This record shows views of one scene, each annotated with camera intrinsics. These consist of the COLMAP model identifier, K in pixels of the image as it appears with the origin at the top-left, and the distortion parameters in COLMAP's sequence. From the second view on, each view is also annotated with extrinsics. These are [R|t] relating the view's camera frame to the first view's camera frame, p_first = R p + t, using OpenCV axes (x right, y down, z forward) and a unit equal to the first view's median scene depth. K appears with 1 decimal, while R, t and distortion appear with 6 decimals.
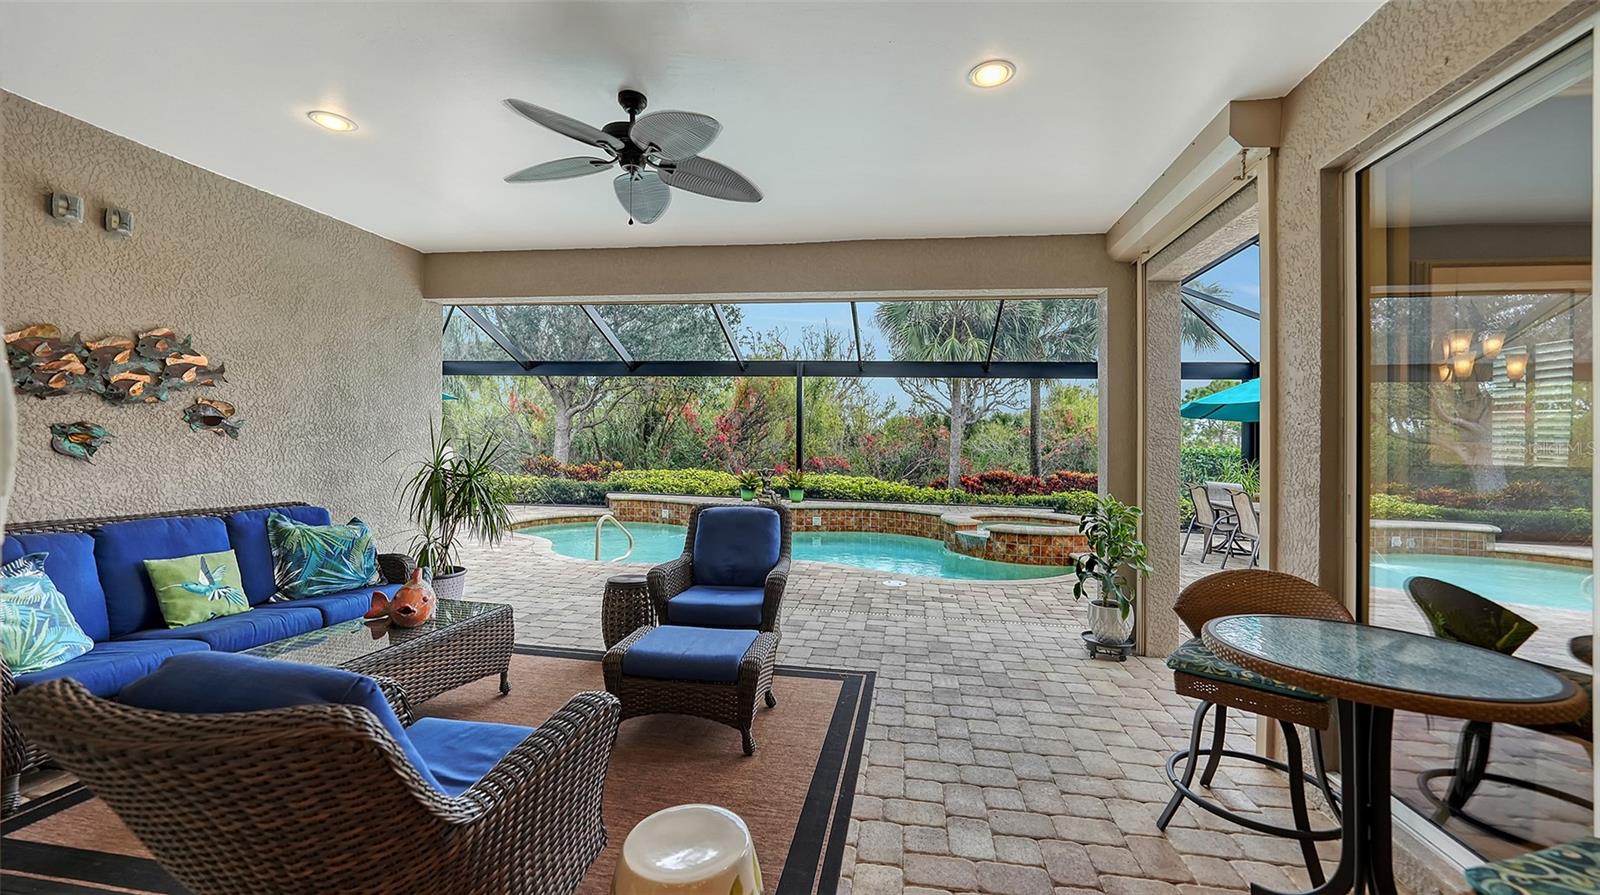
lens RADIAL K [[616.7, 0, 792.3], [0, 616.7, 435.7], [0, 0, 1]] dist [-0.002102, 0.000353]
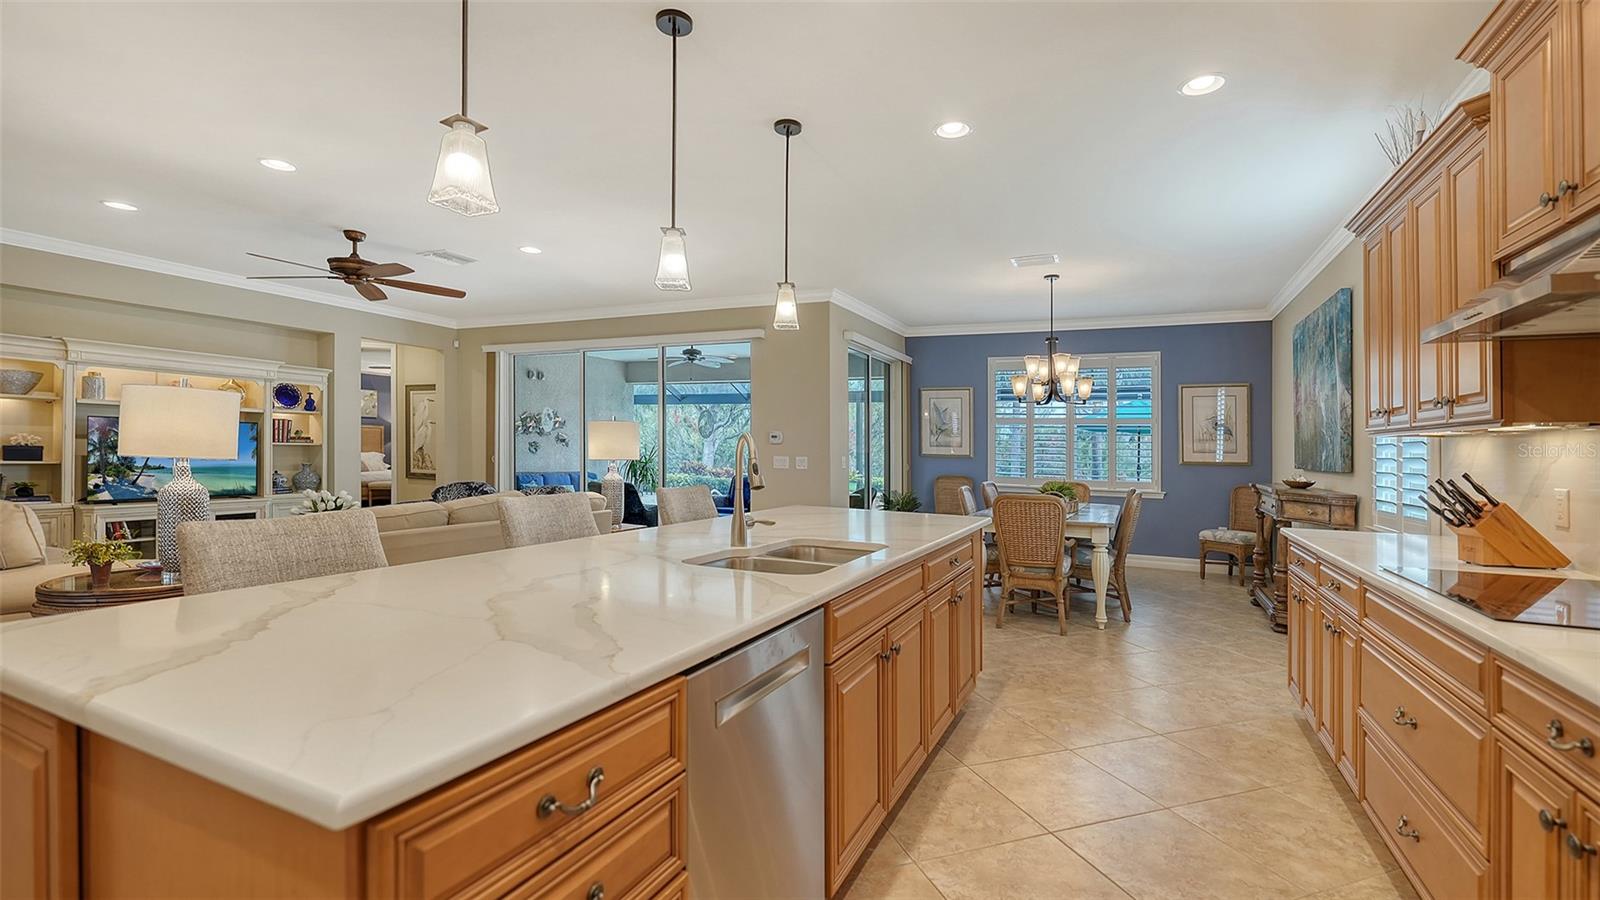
lens RADIAL K [[690.0, 0, 790.1], [0, 690.0, 446.5], [0, 0, 1]] dist [0.011463, -0.003209]
pose [[0.963303, -0.004568, -0.268379, 0.292471], [0.005114, 0.999986, 0.001334, 0.001236], [0.268369, -0.002658, 0.963312, -0.571130]]
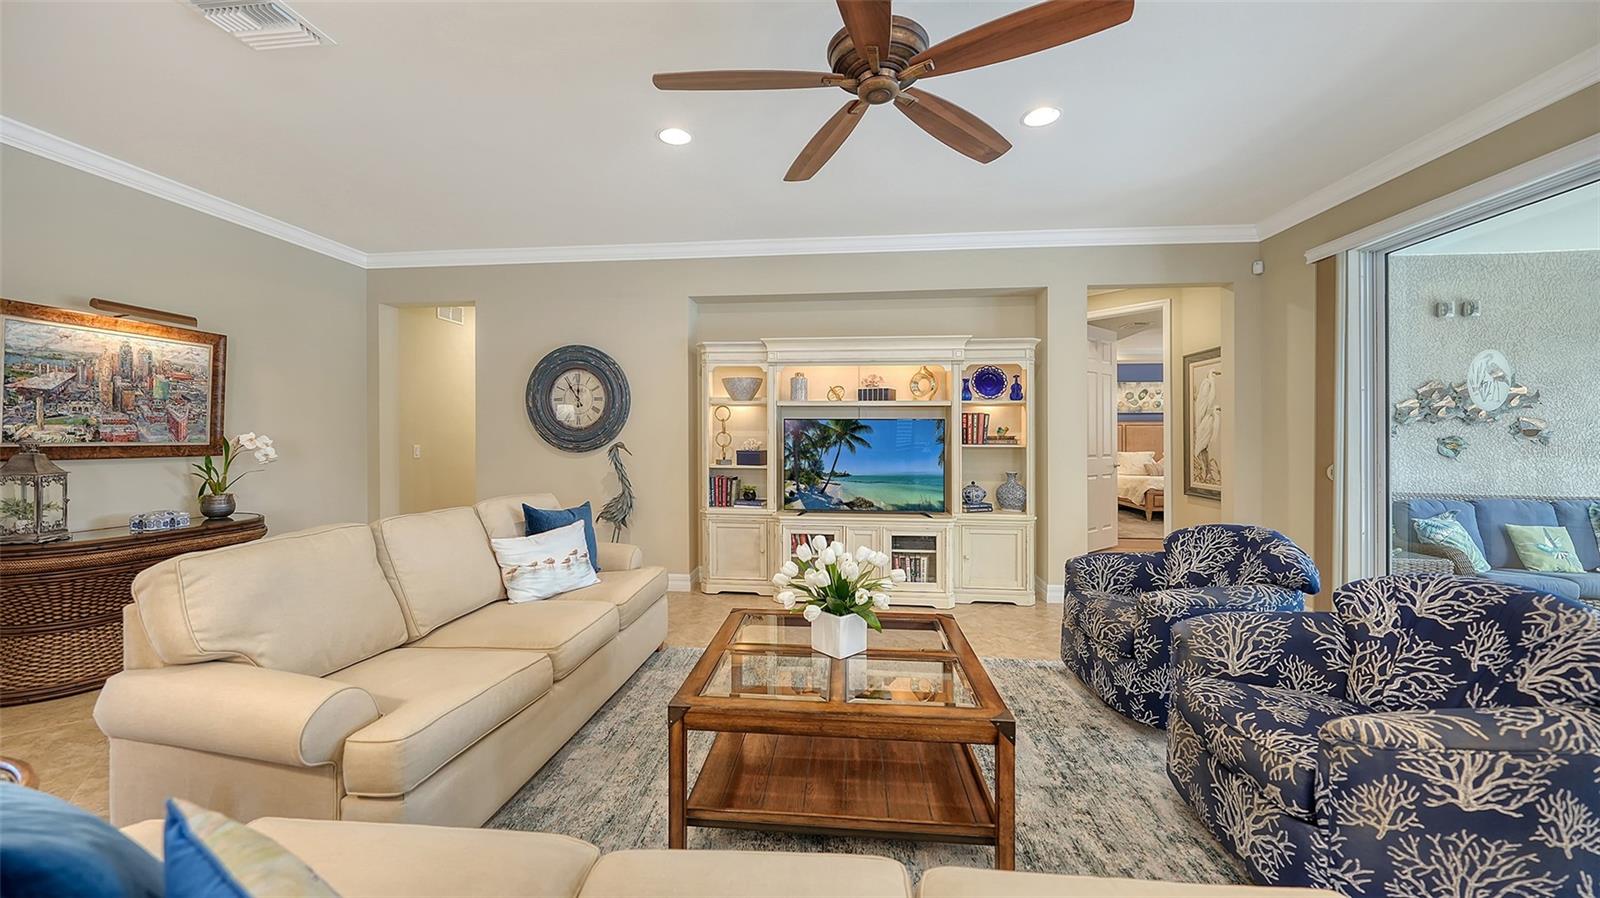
lens RADIAL K [[569.8, 0, 809.5], [0, 569.8, 452.9], [0, 0, 1]] dist [-0.010252, 0.000634]
pose [[0.084890, 0.001886, -0.996389, 0.058613], [0.011752, 0.999927, 0.002894, -0.000568], [0.996321, -0.011955, 0.084861, -0.238744]]
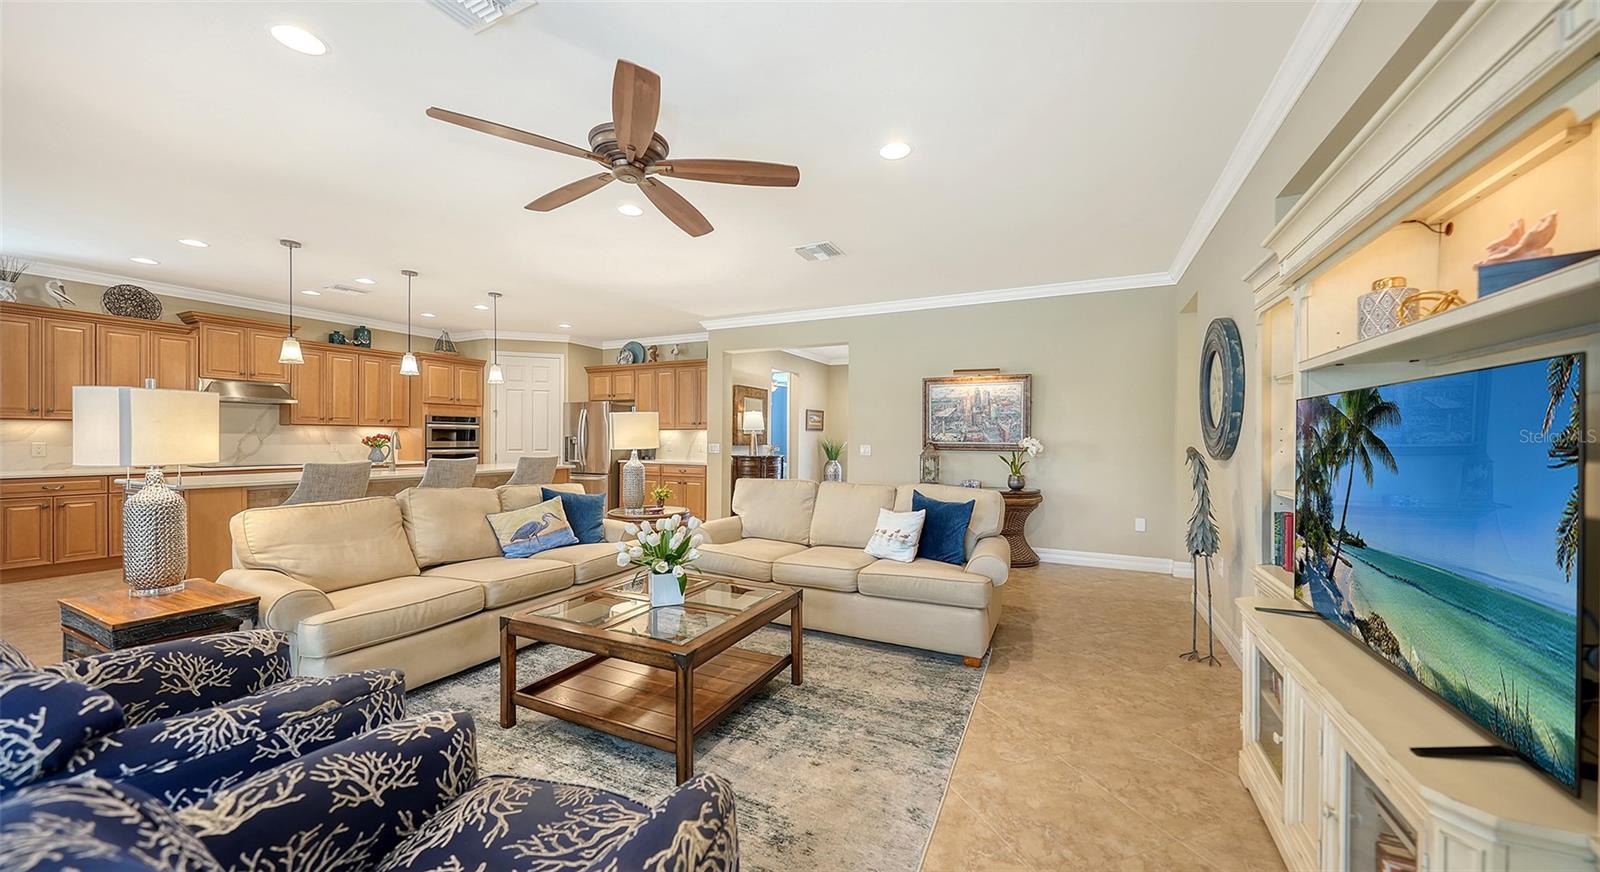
lens RADIAL K [[546.7, 0, 780.2], [0, 546.7, 433.4], [0, 0, 1]] dist [-0.008523, 0.000515]
pose [[-0.957351, -0.025630, 0.287788, -0.226130], [-0.030818, 0.999434, -0.013510, -0.004848], [-0.287278, -0.021803, -0.957599, -0.012987]]
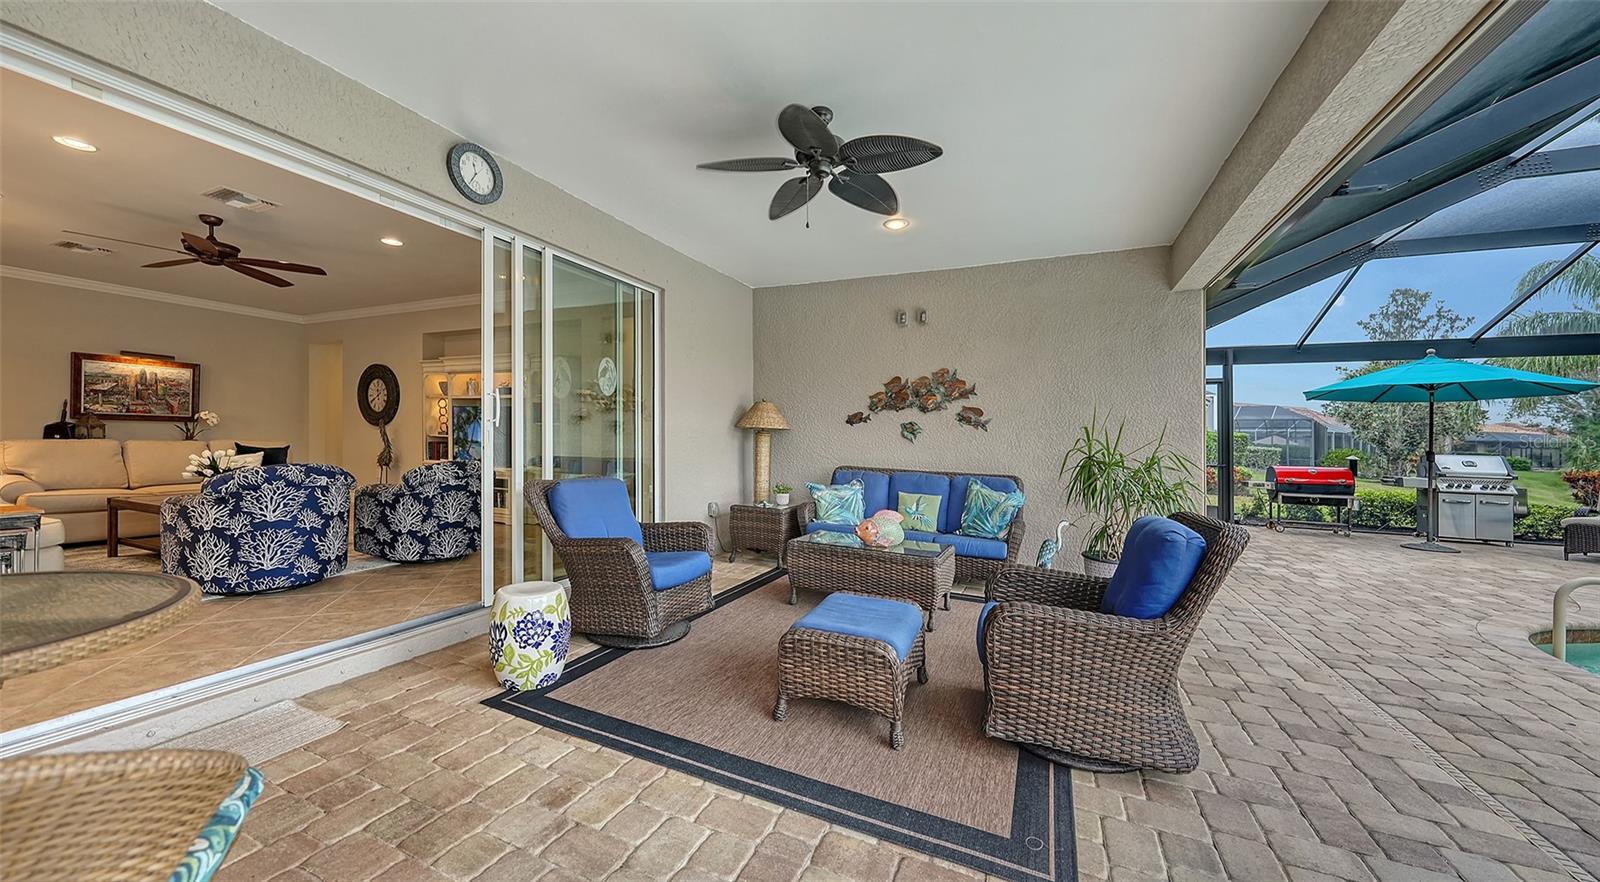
lens RADIAL K [[566.2, 0, 807.1], [0, 566.2, 431.2], [0, 0, 1]] dist [-0.007219, 0.000826]
pose [[-0.213618, -0.040126, -0.976093, 0.194449], [-0.014548, 0.999176, -0.037892, 0.022244], [0.976809, 0.006106, -0.214026, 0.295777]]
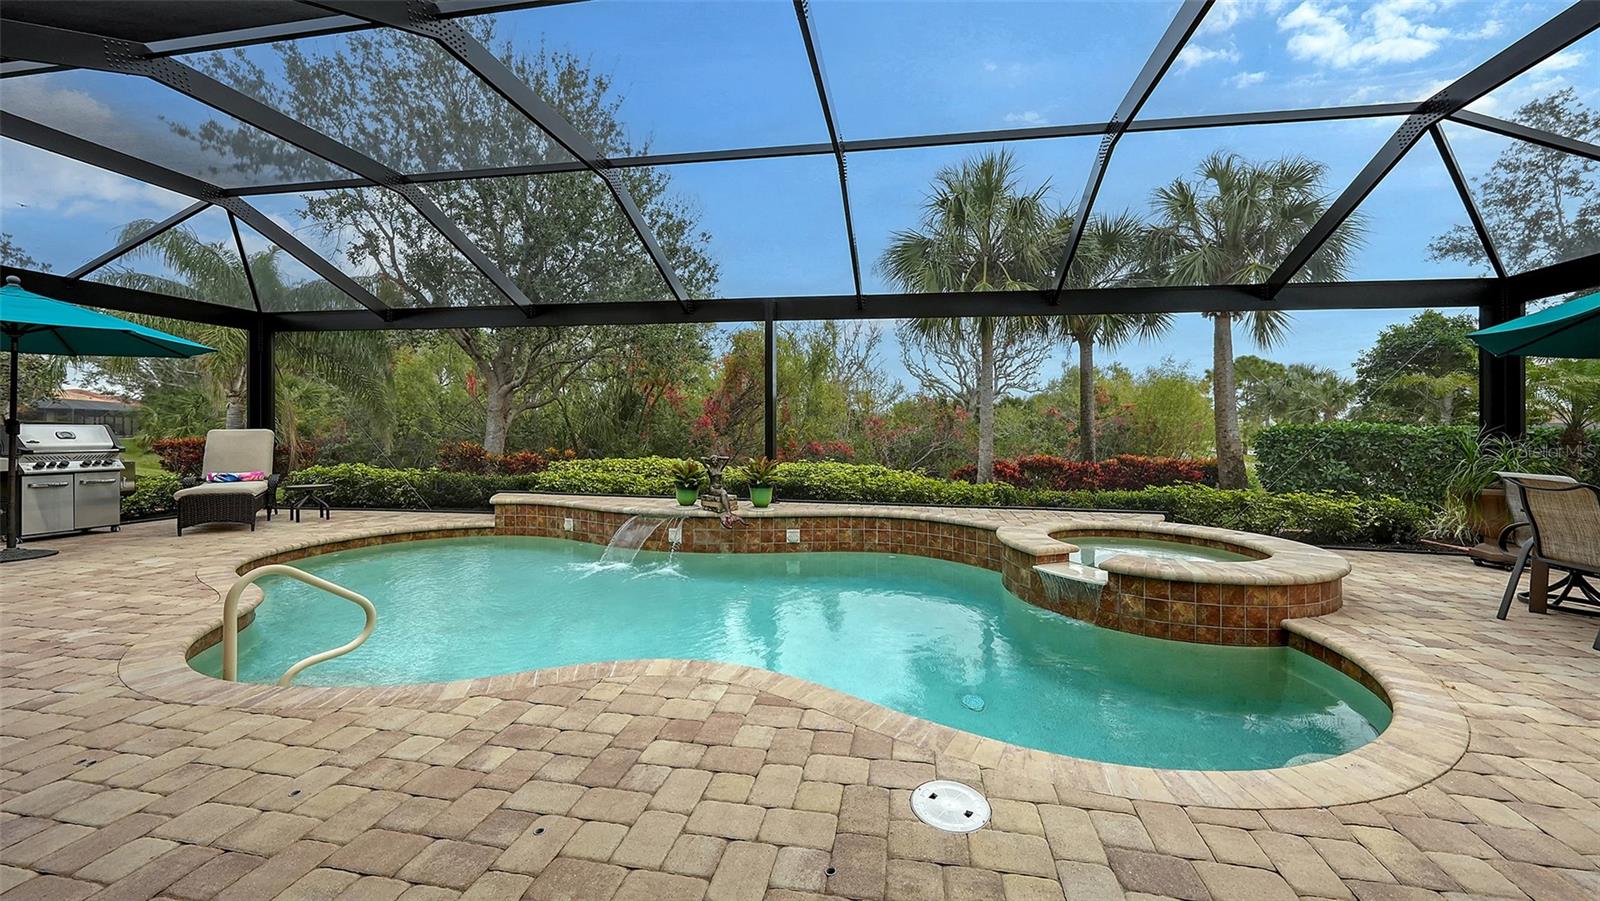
lens RADIAL K [[595.1, 0, 777.8], [0, 595.1, 424.1], [0, 0, 1]] dist [0.027862, 0.000366]
pose [[0.999169, -0.011151, -0.039216, 0.049651], [0.011164, 0.999938, 0.000109, 0.021051], [0.039212, -0.000547, 0.999231, 0.377927]]
